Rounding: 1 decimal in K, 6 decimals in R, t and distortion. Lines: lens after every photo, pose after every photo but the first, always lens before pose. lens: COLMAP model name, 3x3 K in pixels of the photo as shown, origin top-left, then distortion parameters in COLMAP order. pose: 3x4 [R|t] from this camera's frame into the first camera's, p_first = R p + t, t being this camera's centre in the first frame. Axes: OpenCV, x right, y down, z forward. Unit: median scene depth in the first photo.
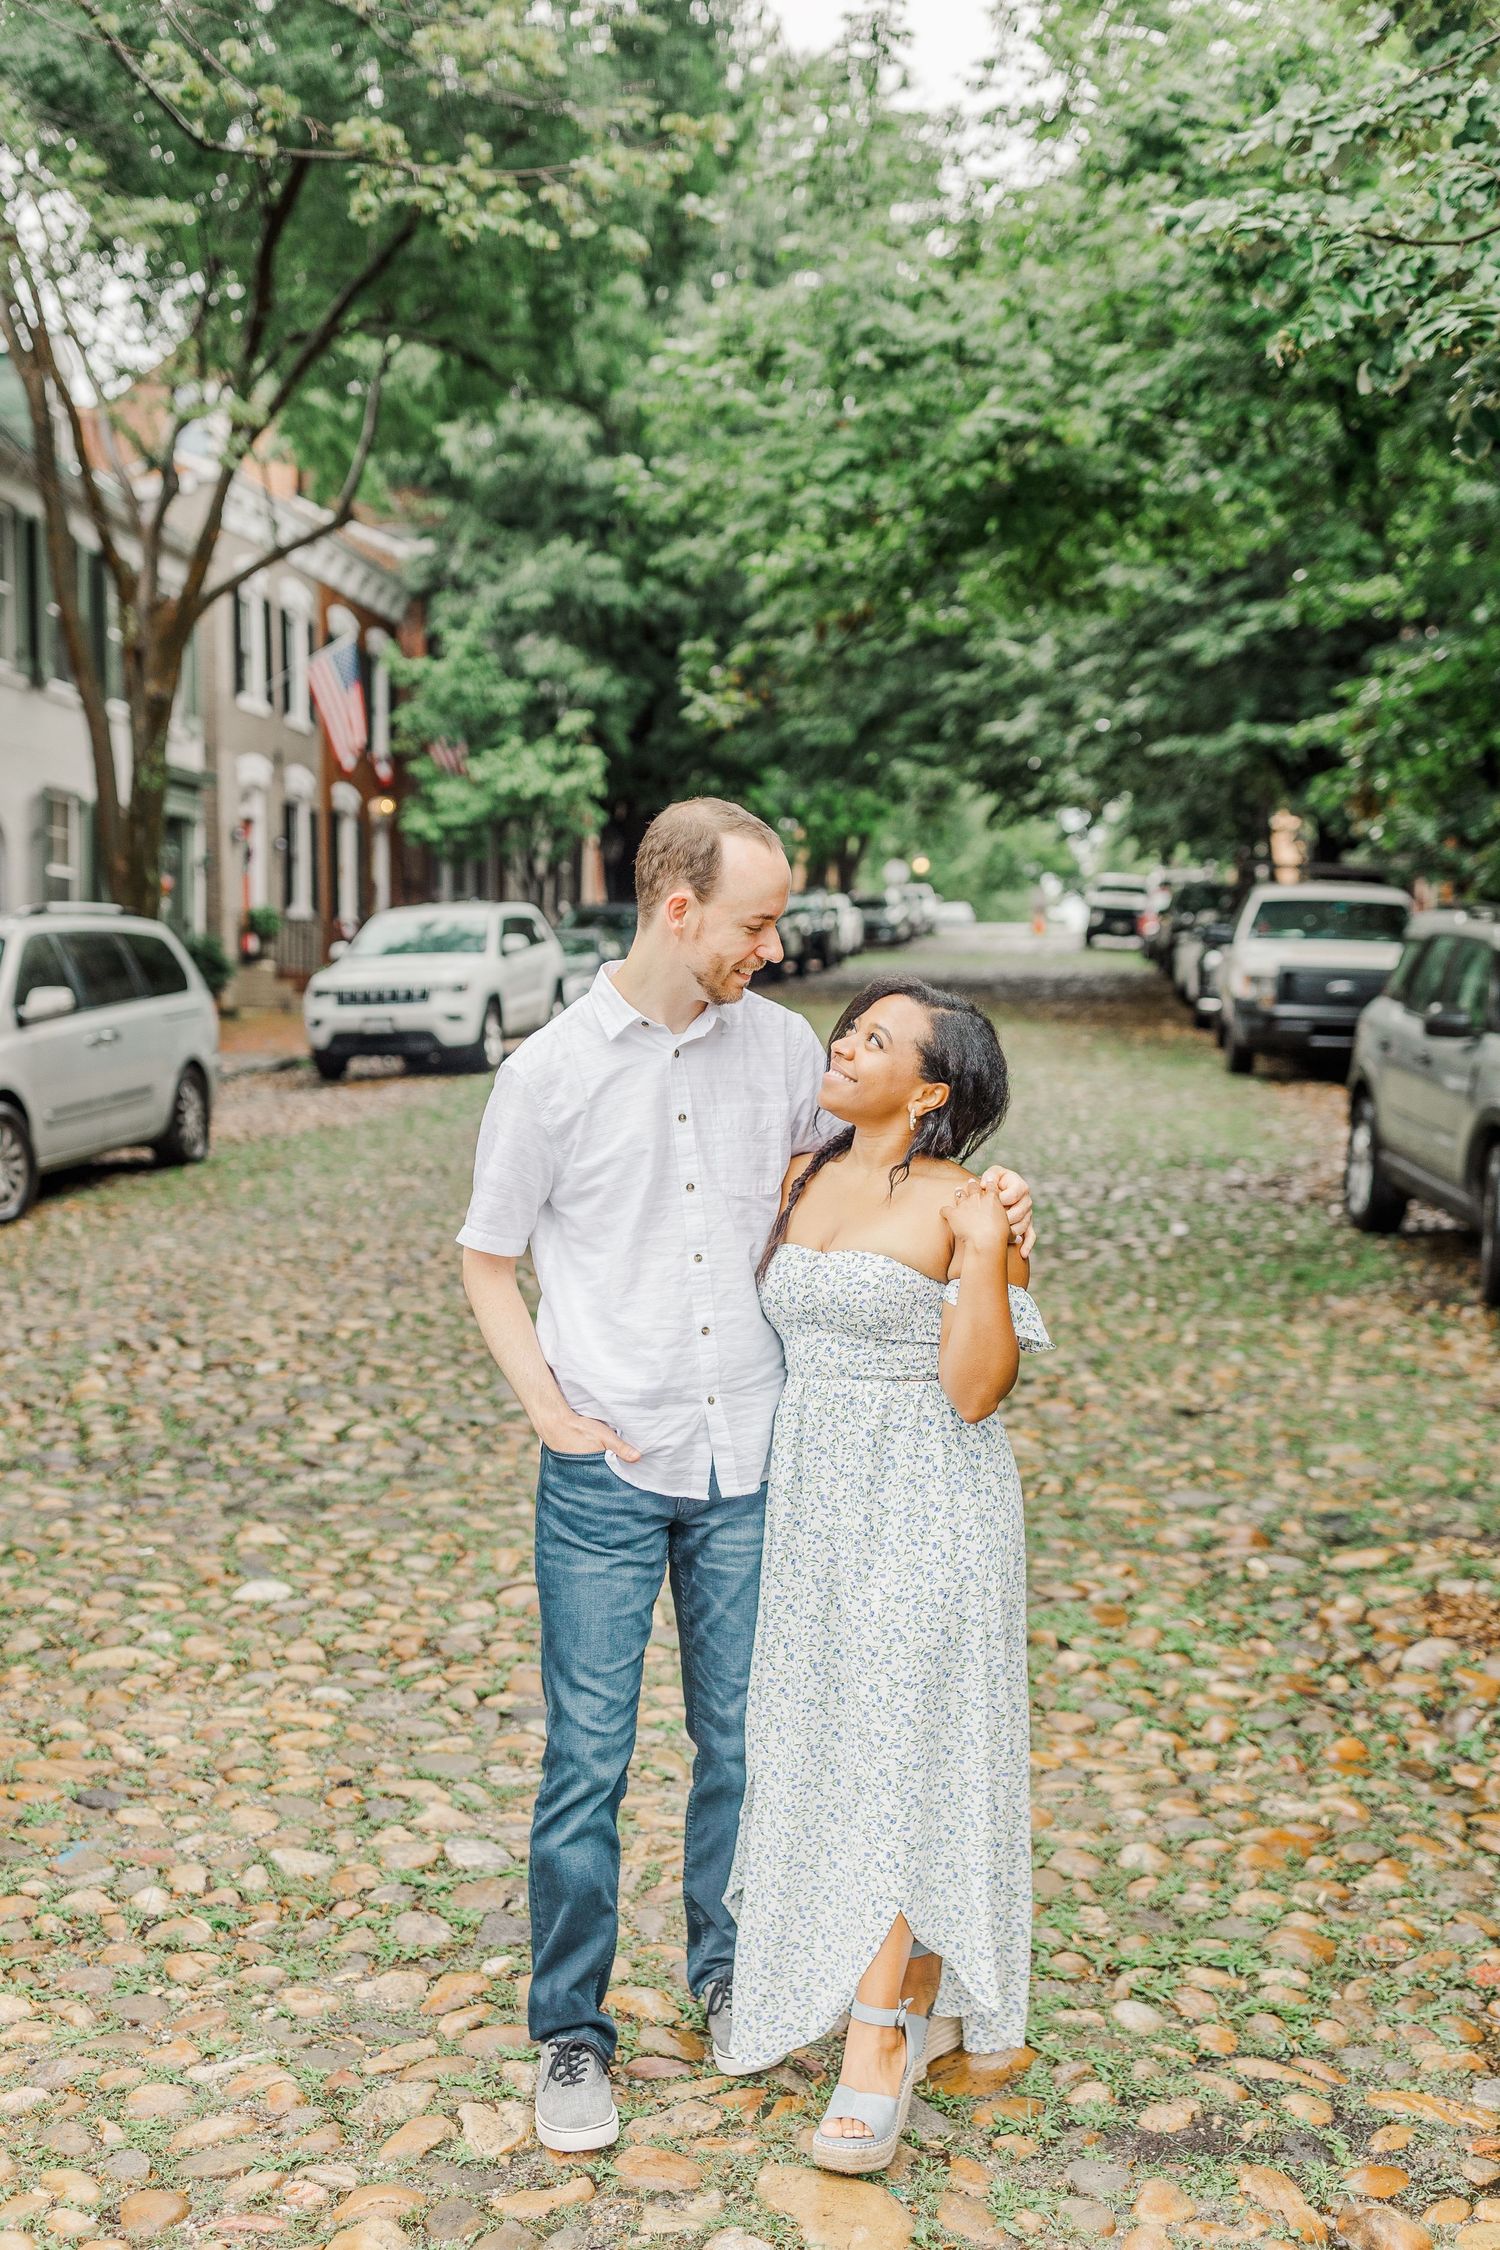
lens RADIAL K [[2172.3, 0, 747.8], [0, 2172.3, 1241.7], [0, 0, 1]] dist [0.009265, -0.015378]
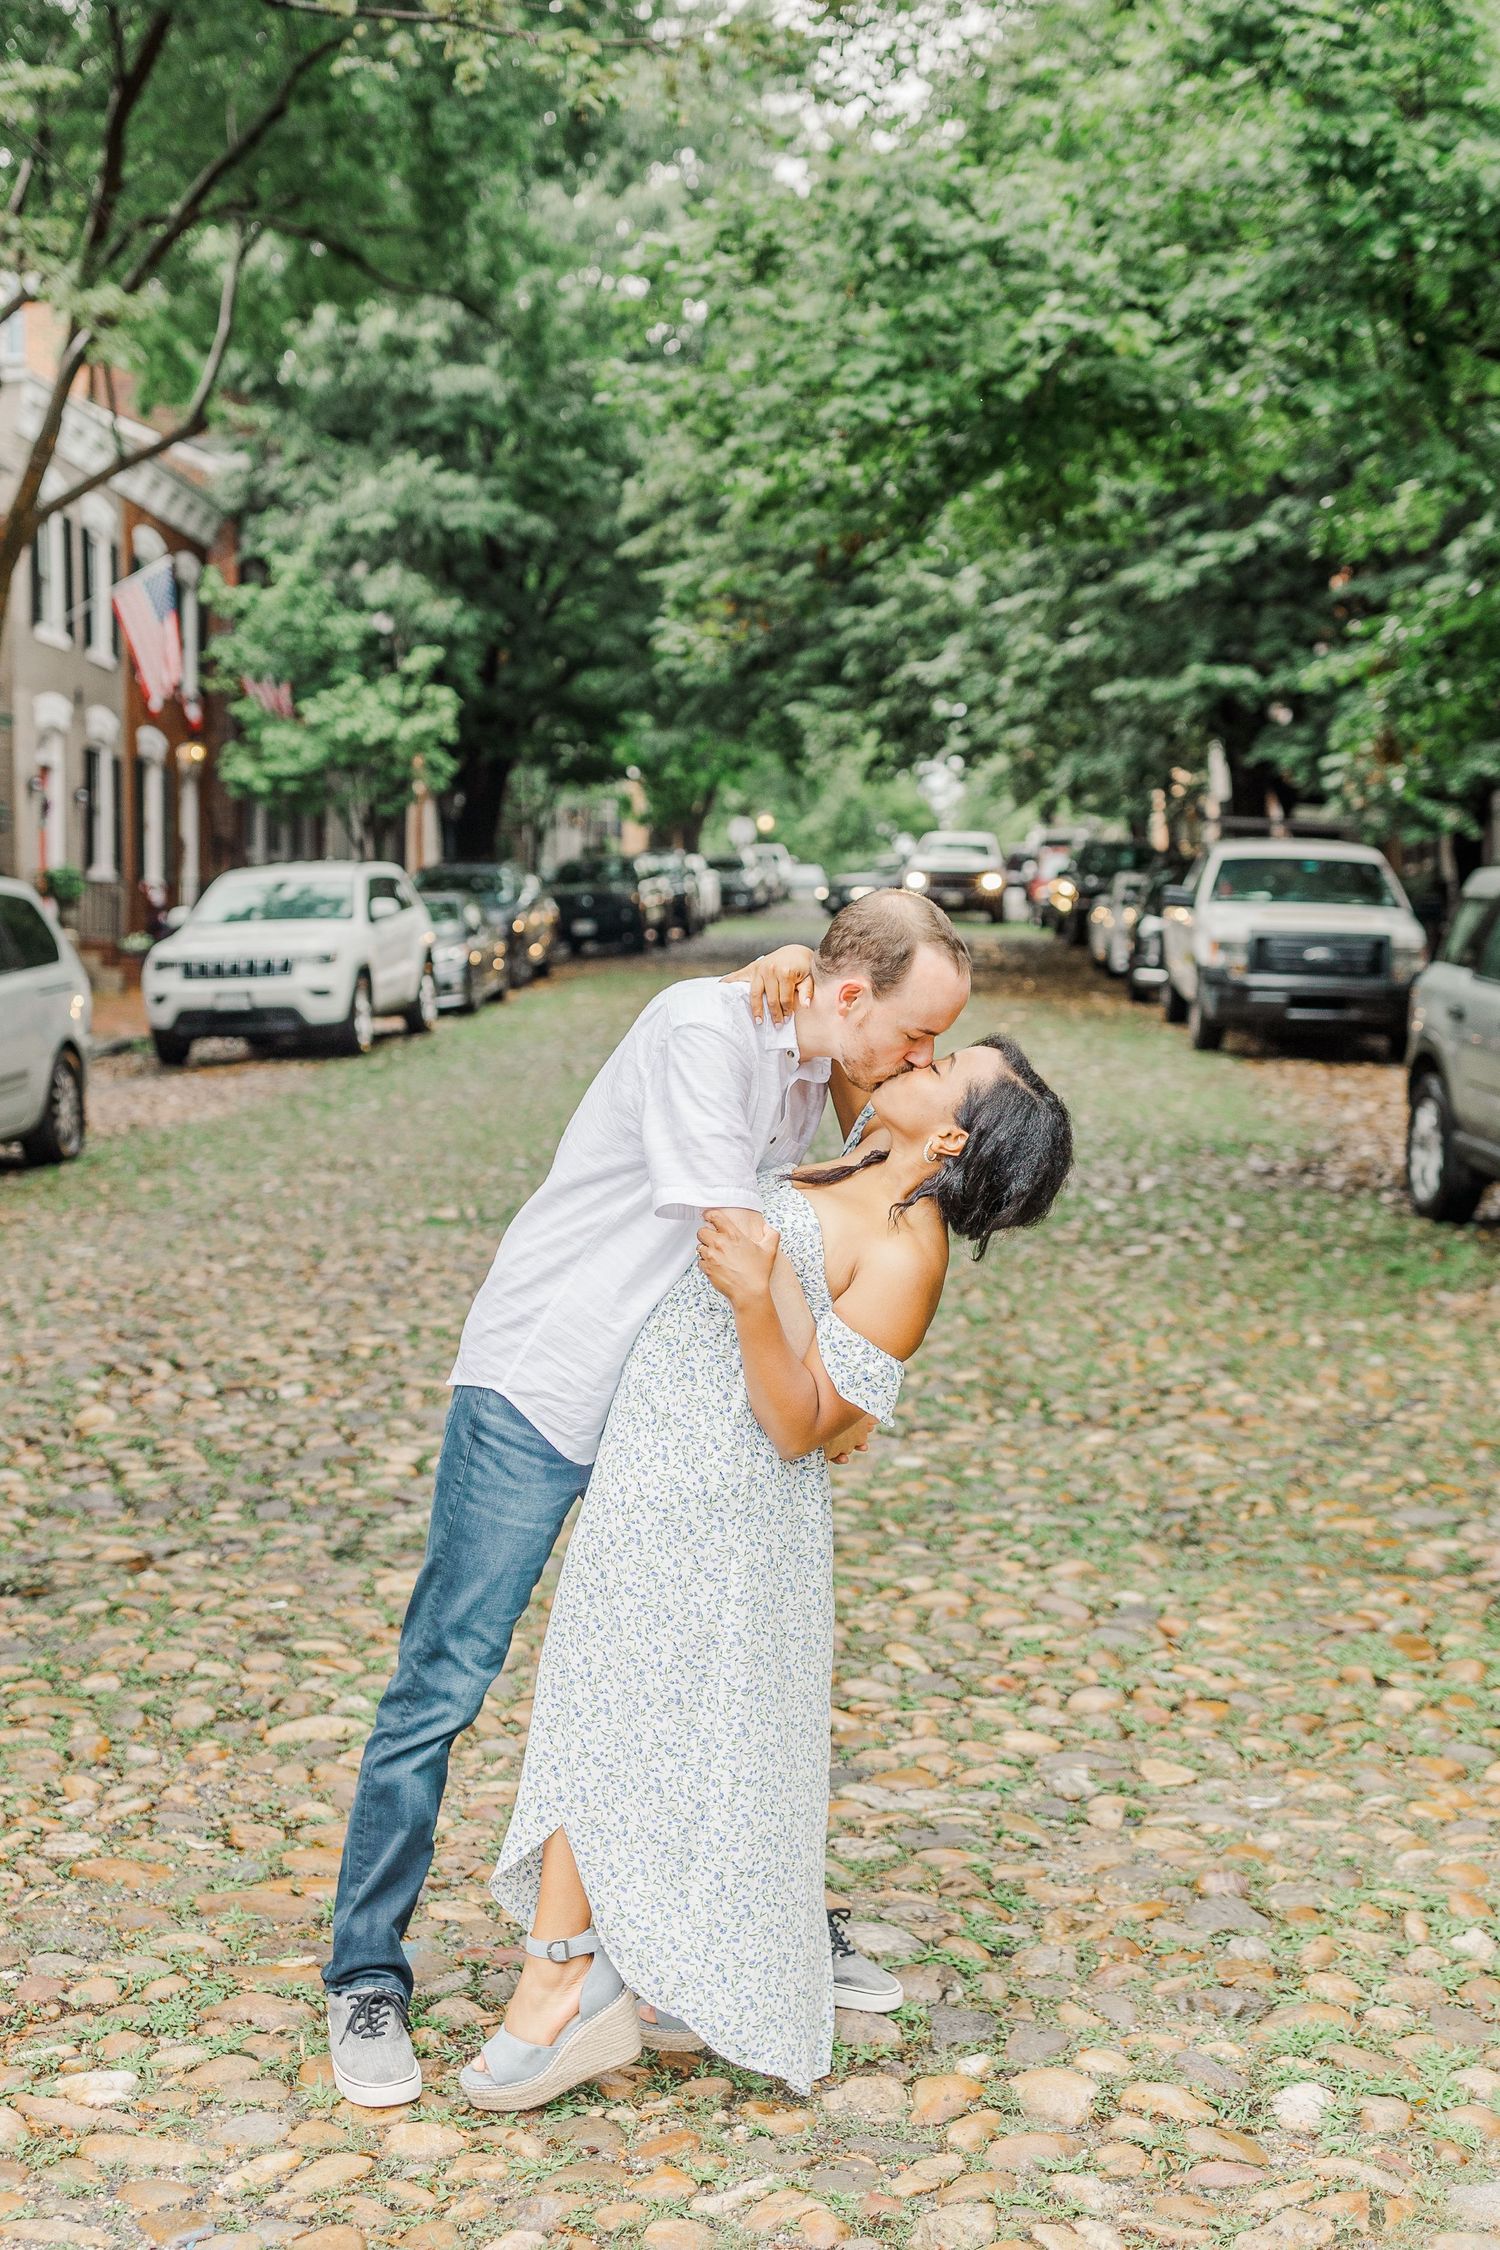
lens RADIAL K [[2470.2, 0, 750.0], [0, 2470.2, 1125.0], [0, 0, 1]] dist [0.010191, -0.015654]
pose [[0.996071, -0.009392, 0.088061, -0.050626], [0.013805, 0.998672, -0.049638, 0.001413], [-0.087478, 0.050658, 0.994878, 0.002418]]
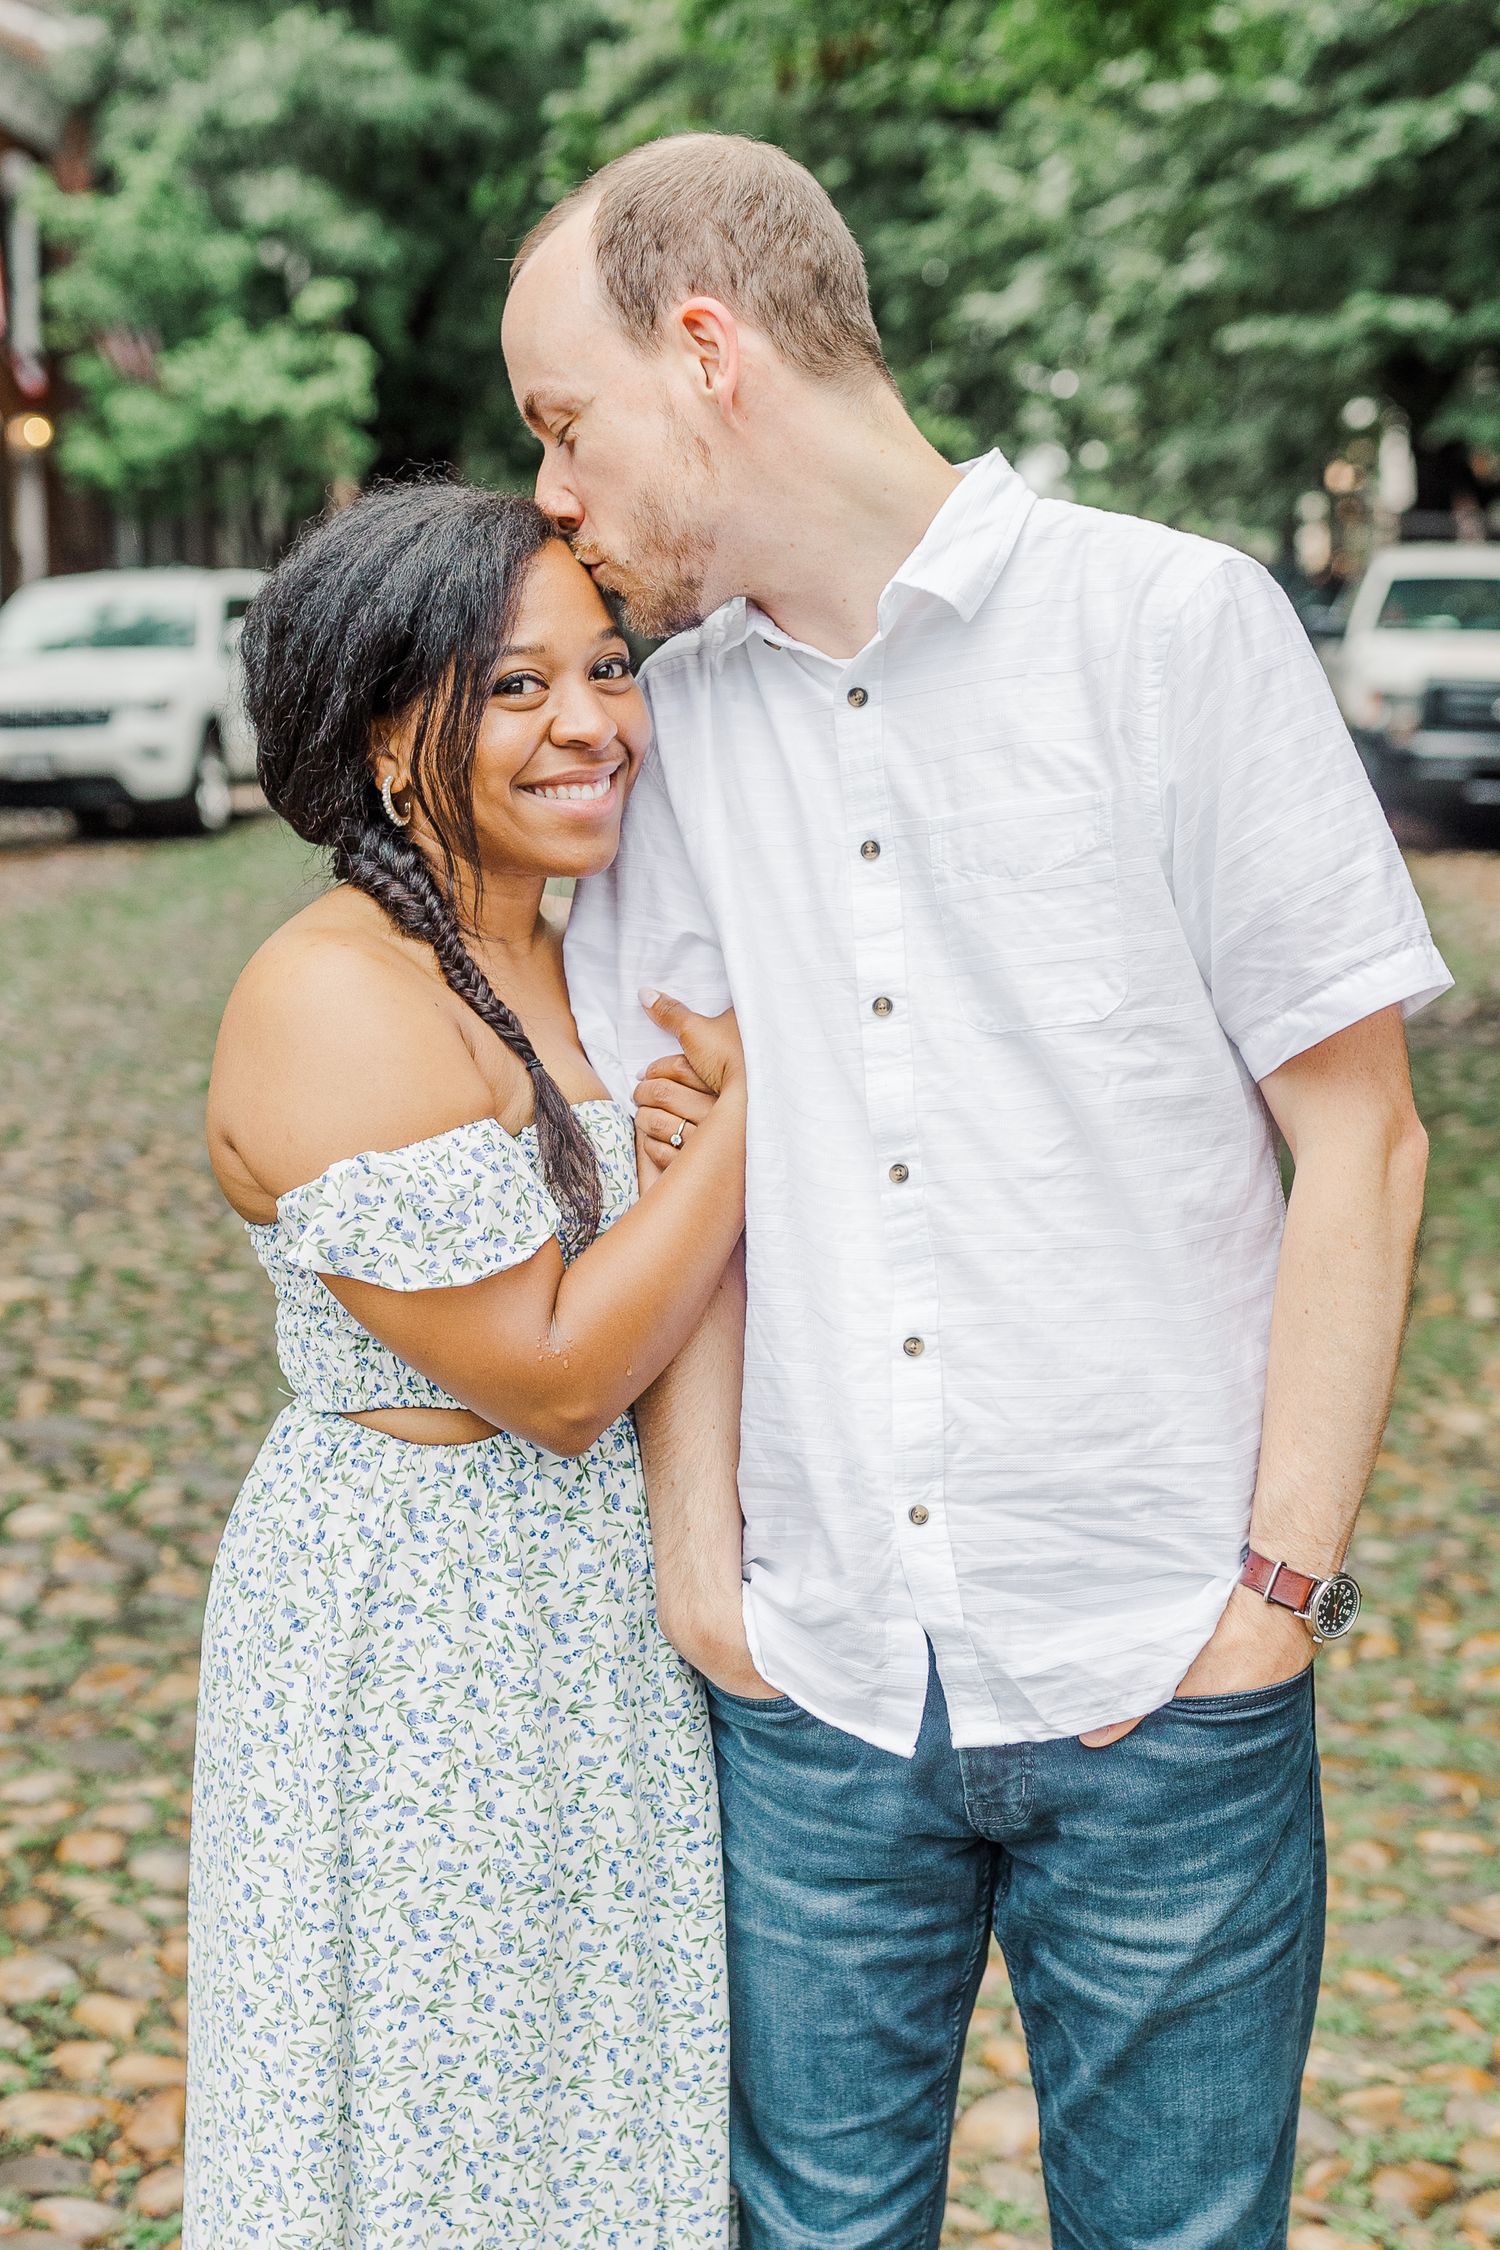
lens RADIAL K [[2960.2, 0, 692.9], [0, 2960.2, 1374.3], [0, 0, 1]] dist [-0.010616, -0.018142]
pose [[0.998795, -0.006940, 0.048580, -0.018594], [0.002053, 0.994992, 0.099936, -0.007090], [-0.049030, -0.099716, 0.993807, 0.101053]]
